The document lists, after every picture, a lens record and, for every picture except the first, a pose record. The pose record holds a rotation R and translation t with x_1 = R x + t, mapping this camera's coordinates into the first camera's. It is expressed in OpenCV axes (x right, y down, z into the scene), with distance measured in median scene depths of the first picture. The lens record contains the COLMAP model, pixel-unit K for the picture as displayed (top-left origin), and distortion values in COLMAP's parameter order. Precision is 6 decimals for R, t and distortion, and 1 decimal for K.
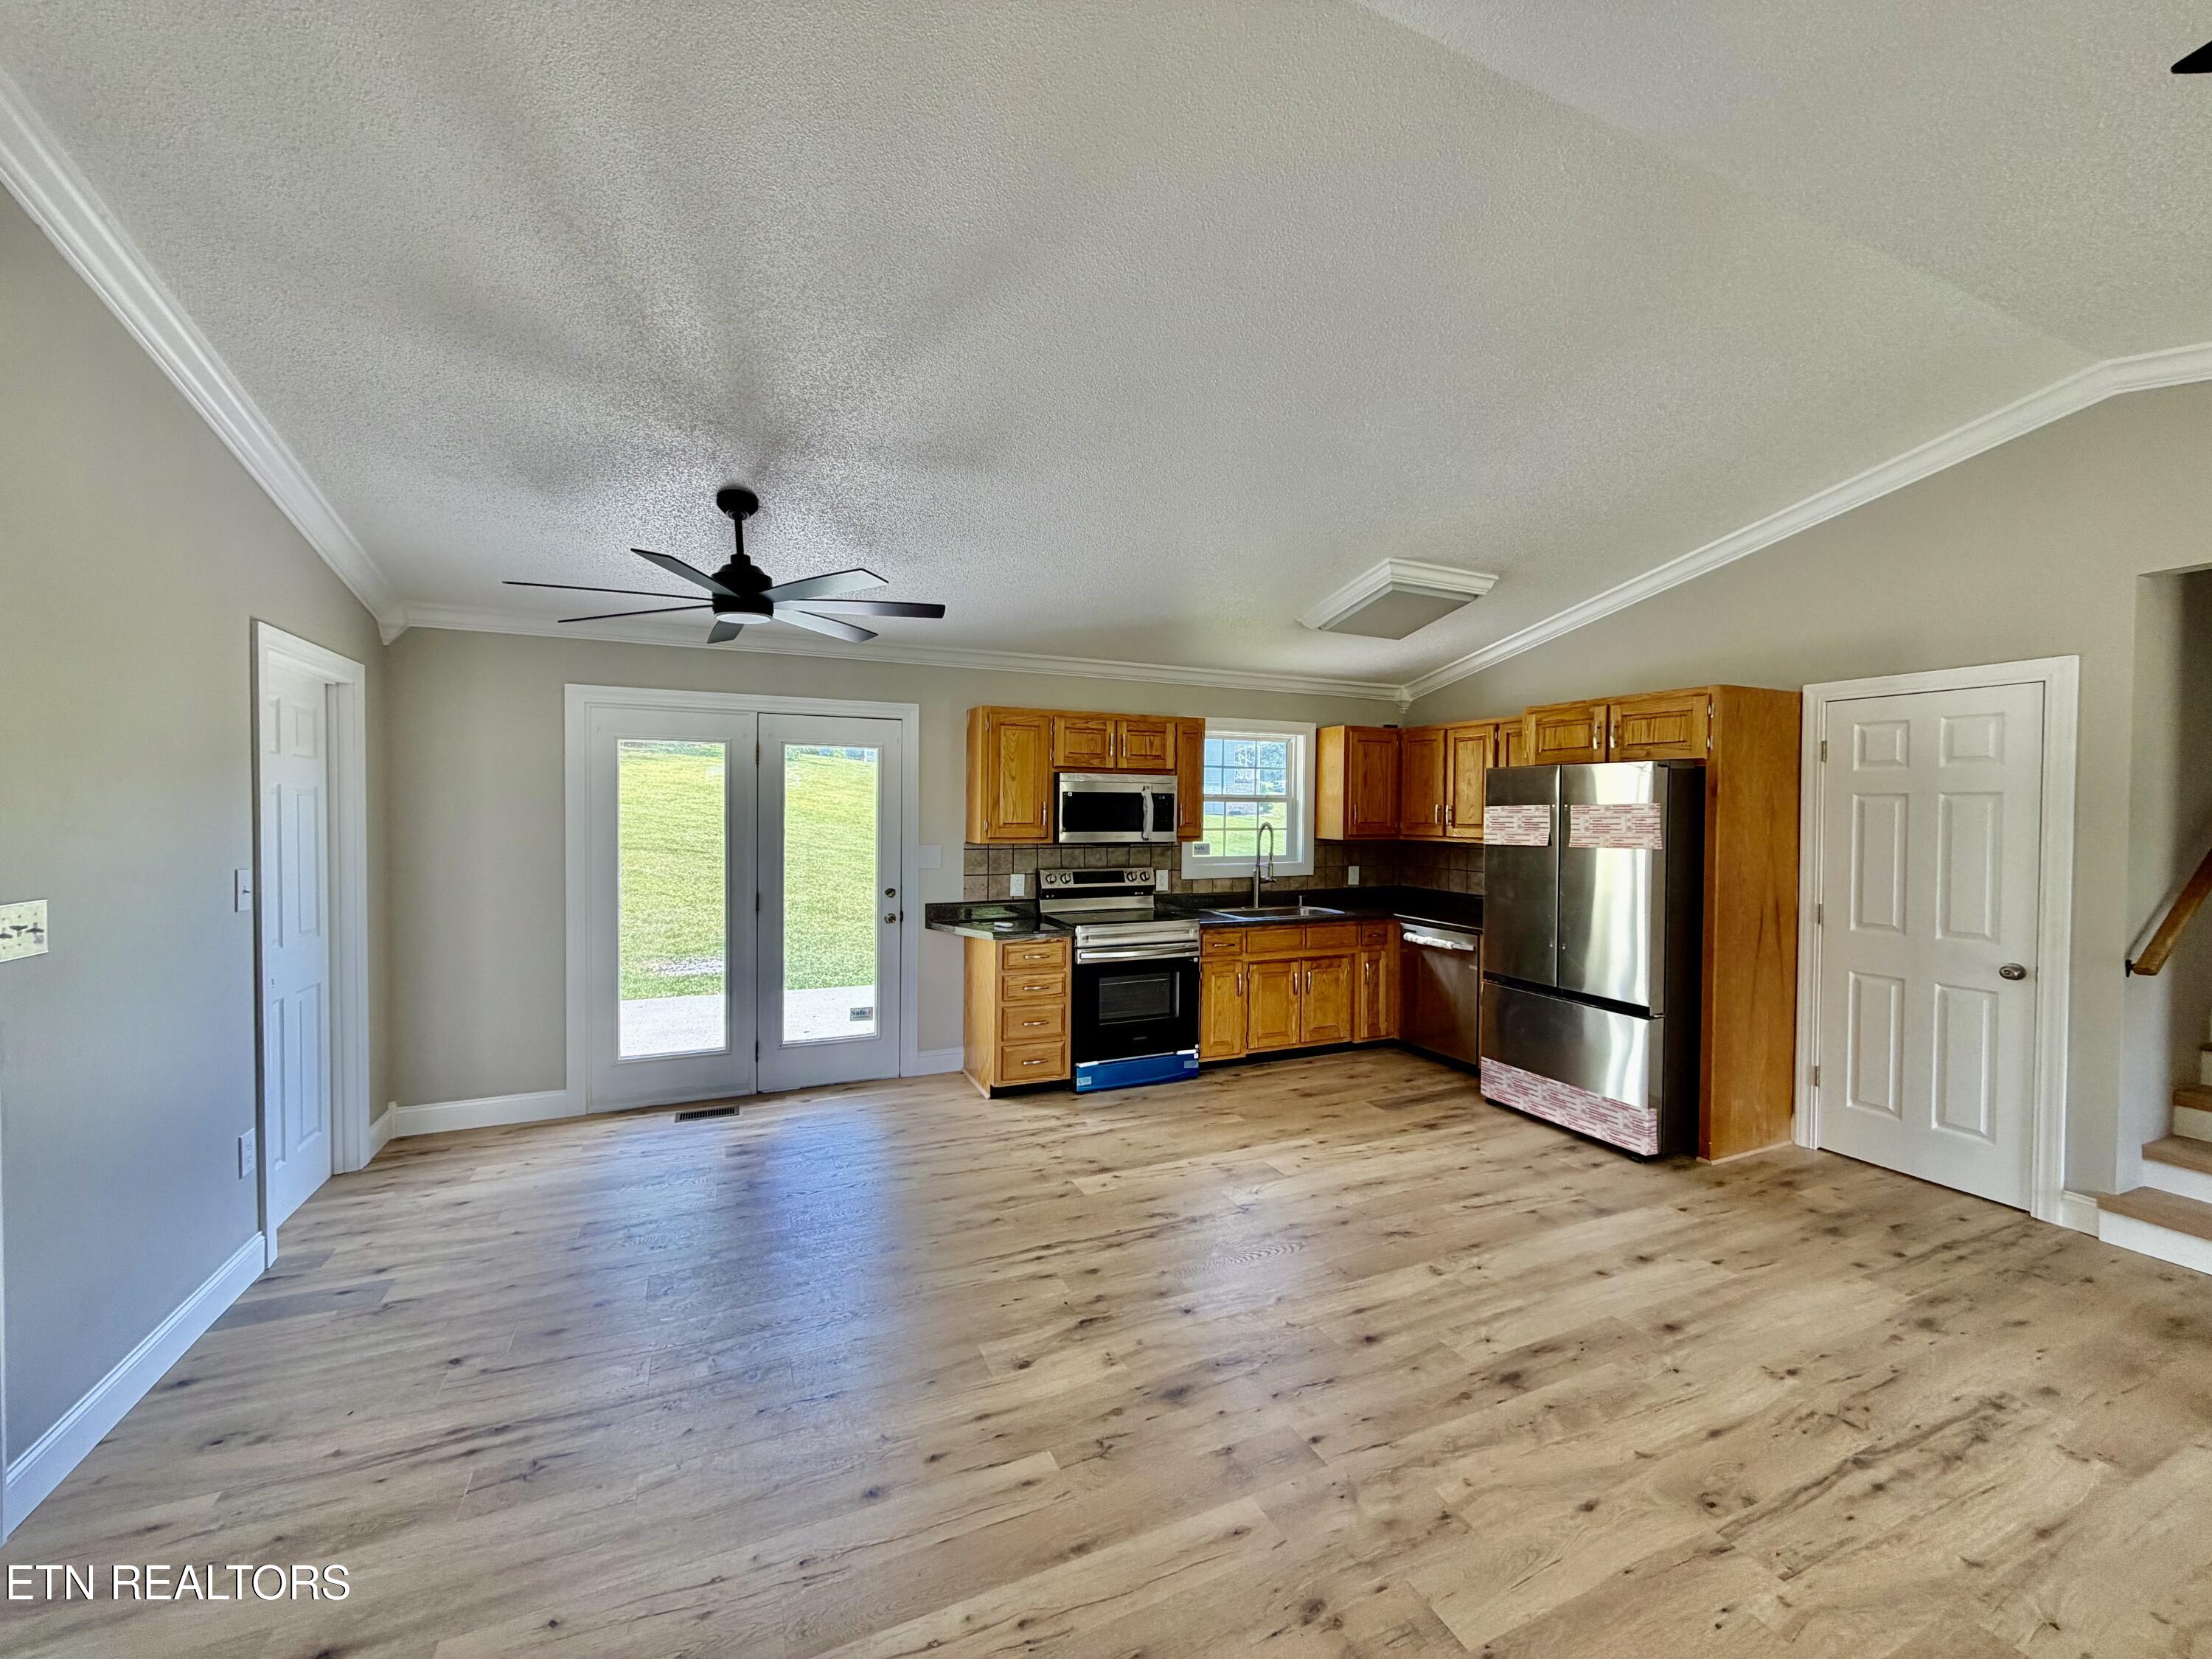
lens RADIAL K [[875.8, 0, 1099.4], [0, 875.8, 824.5], [0, 0, 1]] dist [-0.000348, -0.000024]
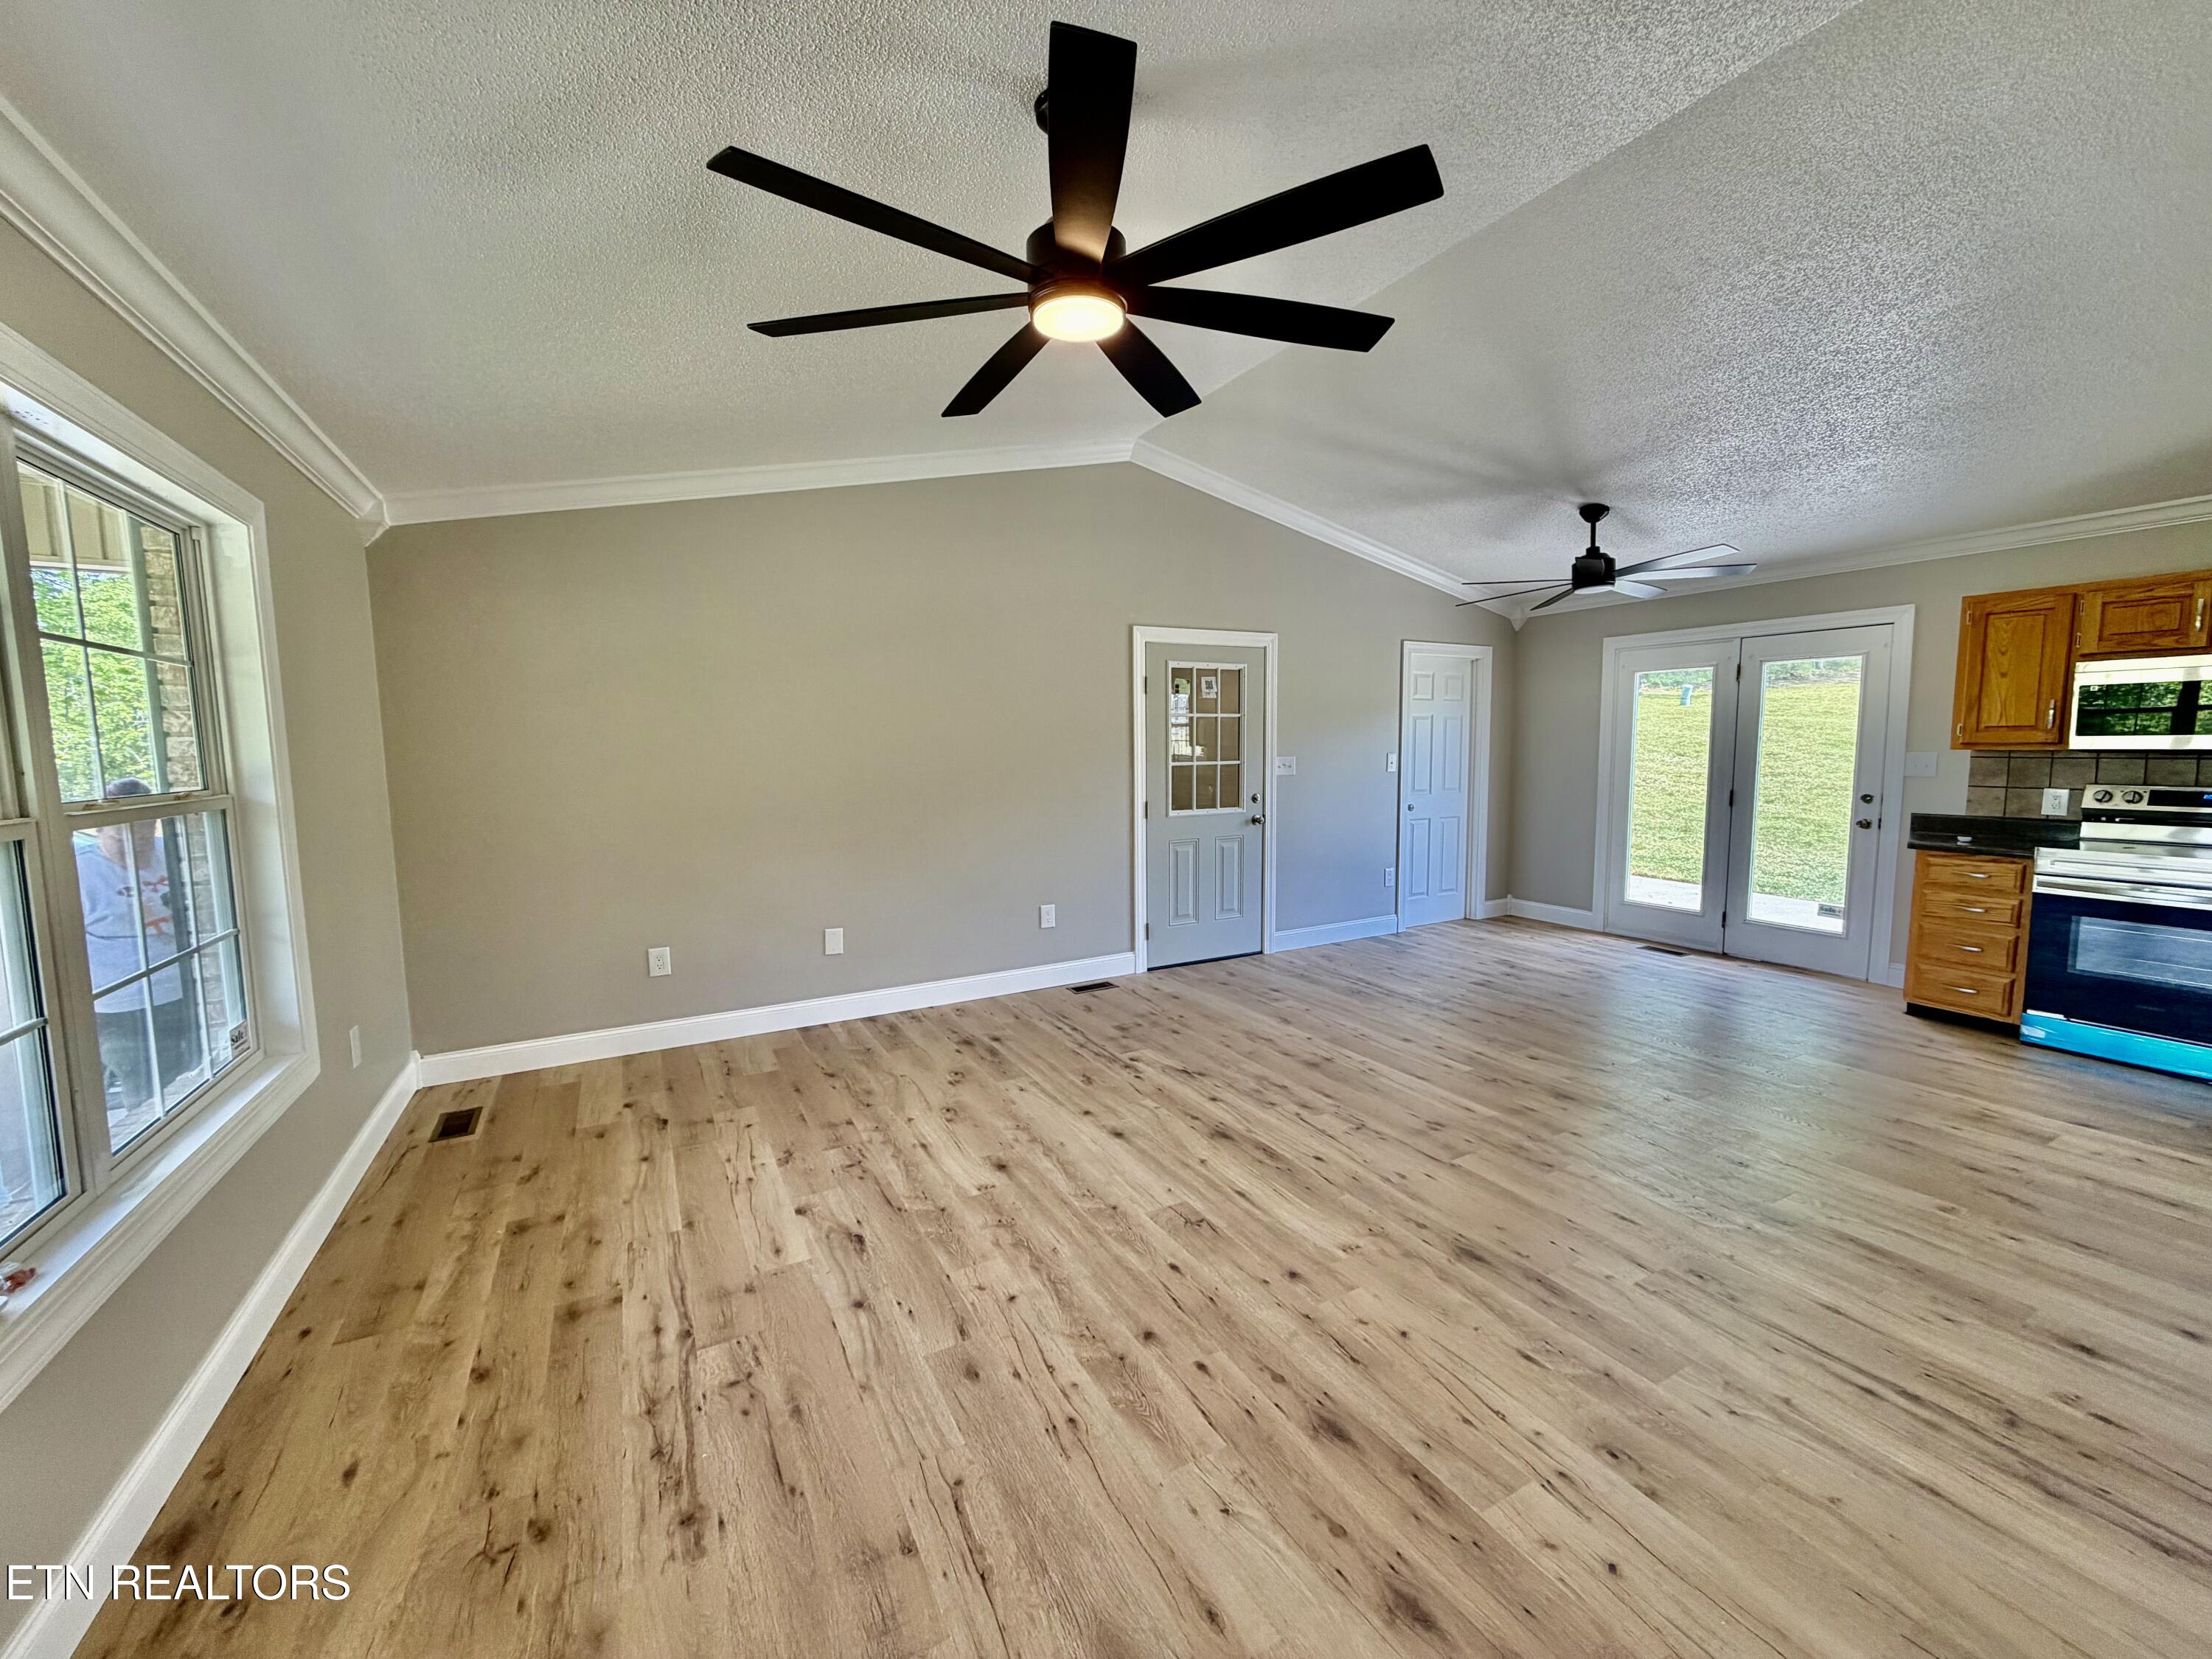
lens RADIAL K [[875.8, 0, 1100.2], [0, 875.8, 825.0], [0, 0, 1]] dist [-0.000348, -0.000024]
pose [[0.078795, 0.086719, -0.993112, 0.808544], [-0.002276, 0.996222, 0.086810, 0.025827], [0.996888, -0.004580, 0.078694, 0.039593]]
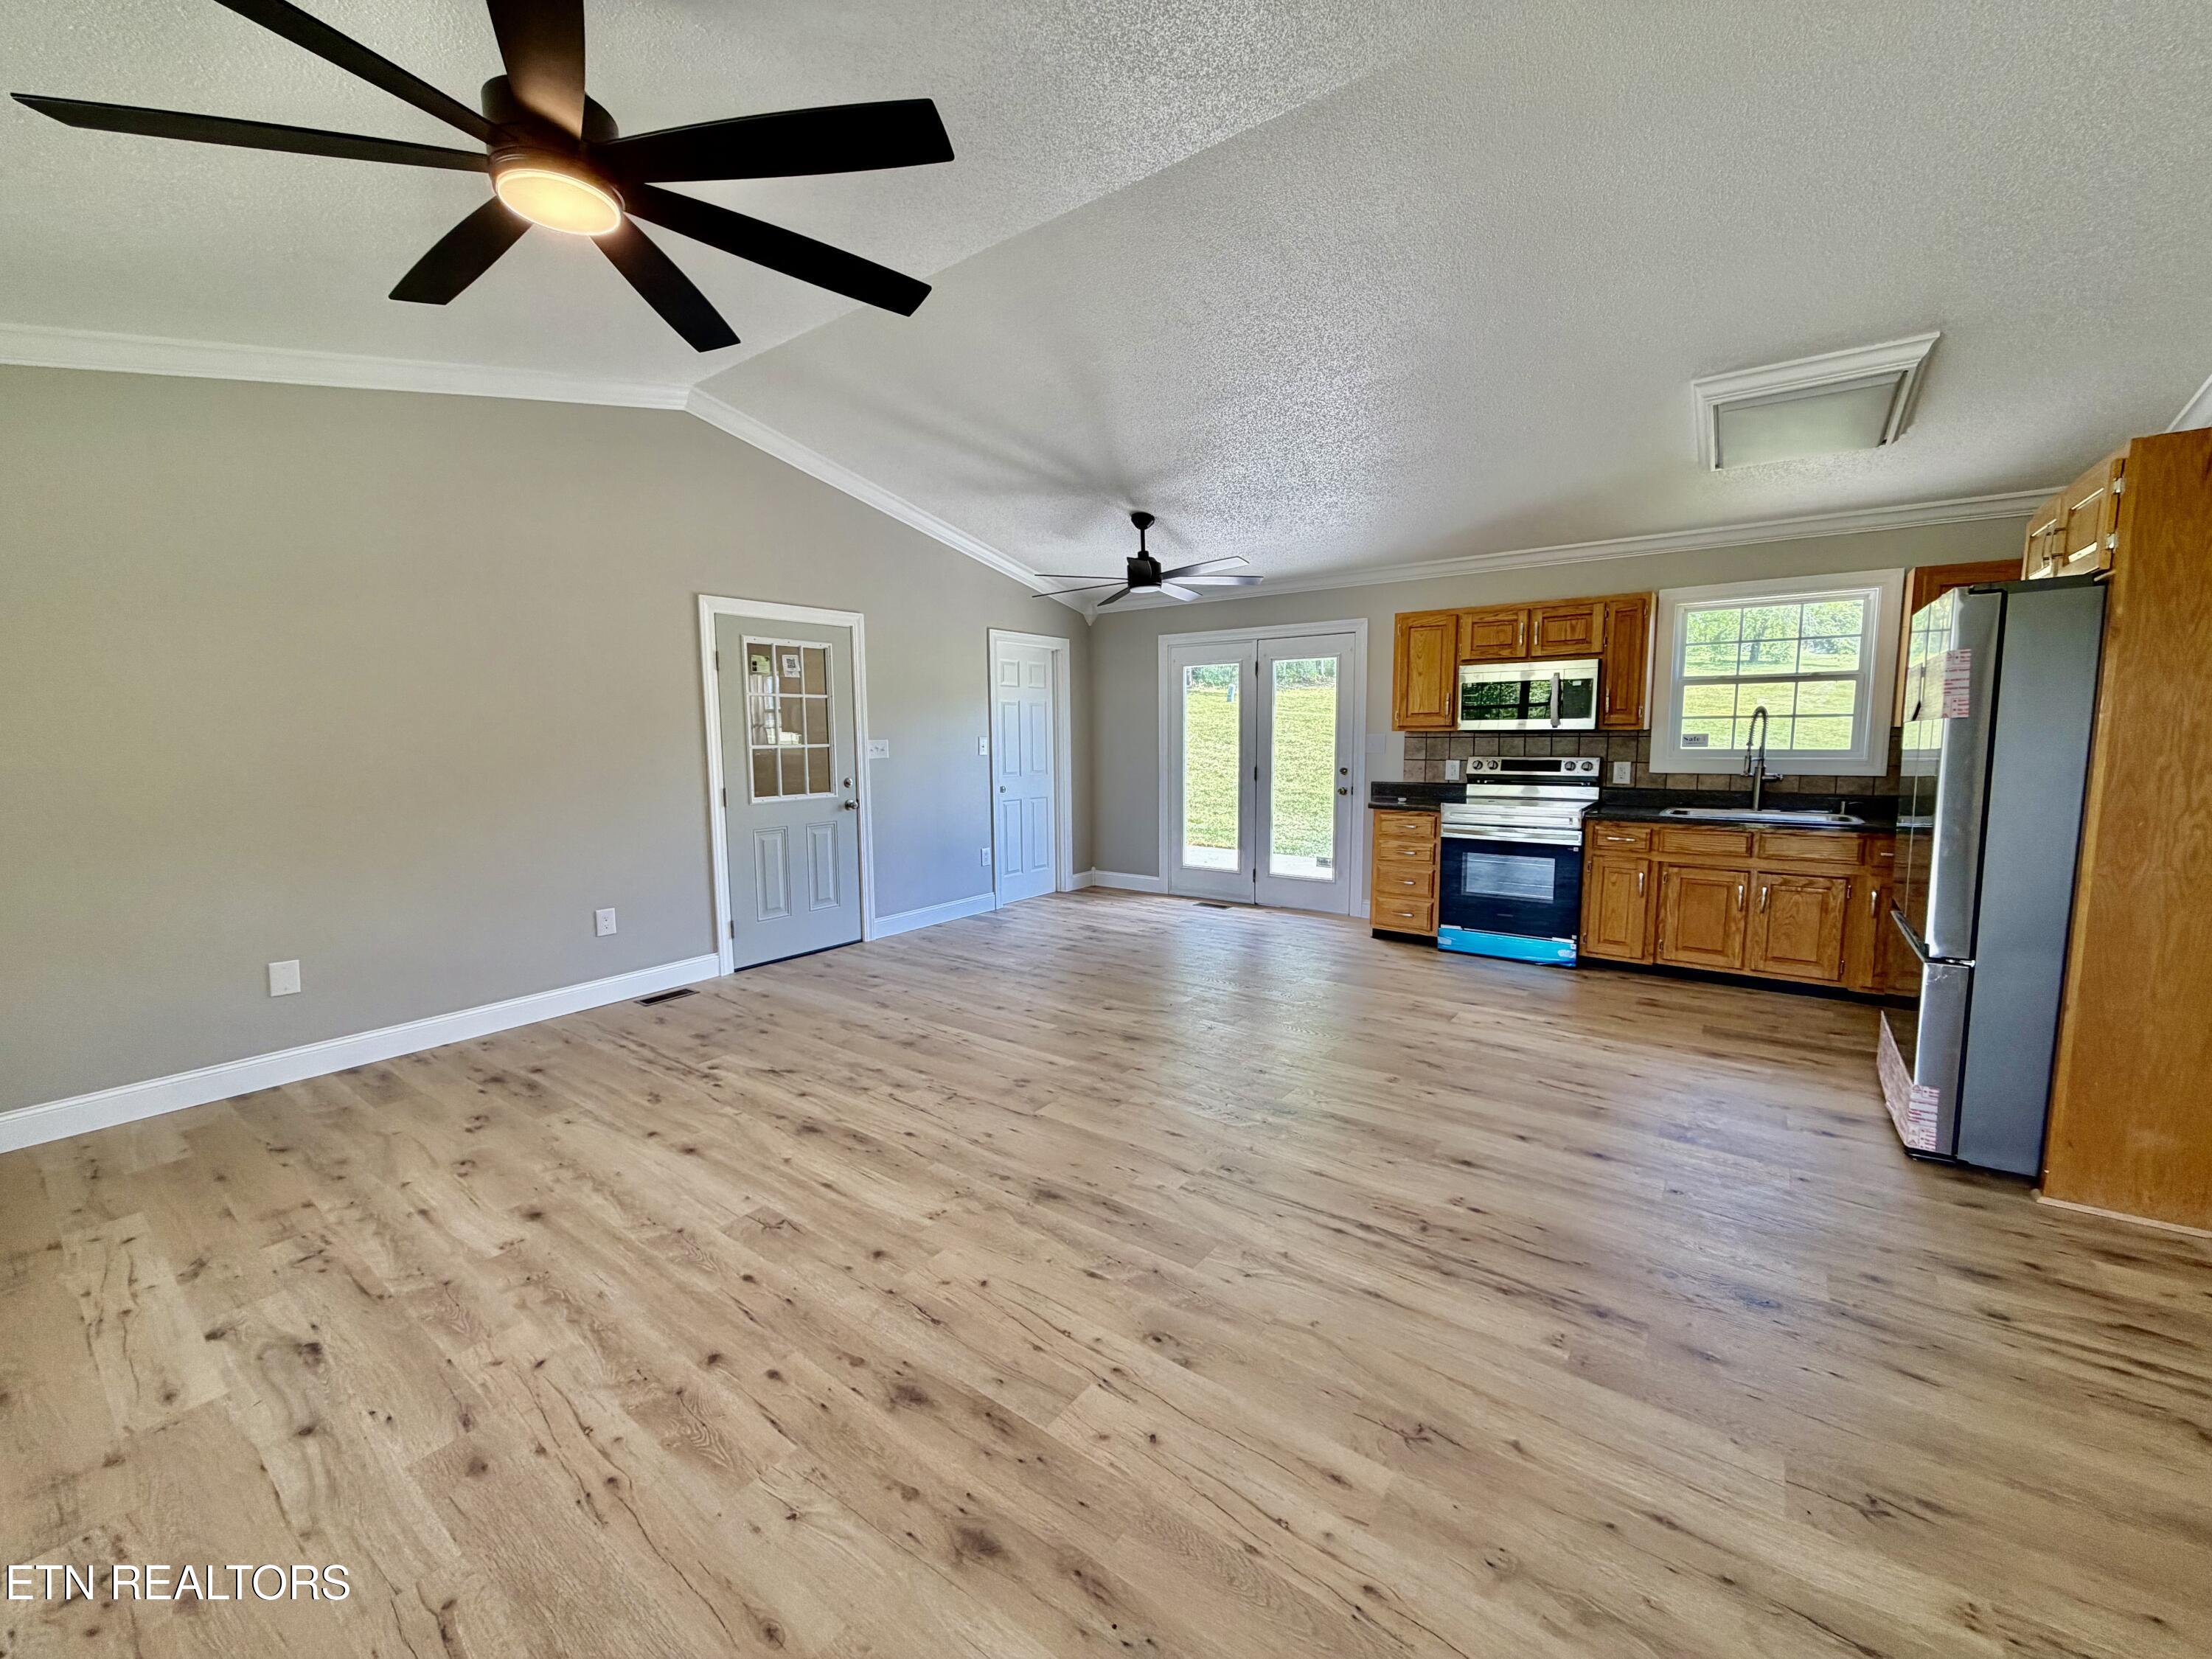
lens RADIAL K [[875.8, 0, 1100.4], [0, 875.8, 825.3], [0, 0, 1]] dist [-0.000348, -0.000024]
pose [[0.491278, 0.082382, -0.867098, 0.809445], [0.000437, 0.995494, 0.094828, 0.040788], [0.871003, -0.046966, 0.489028, 0.070519]]
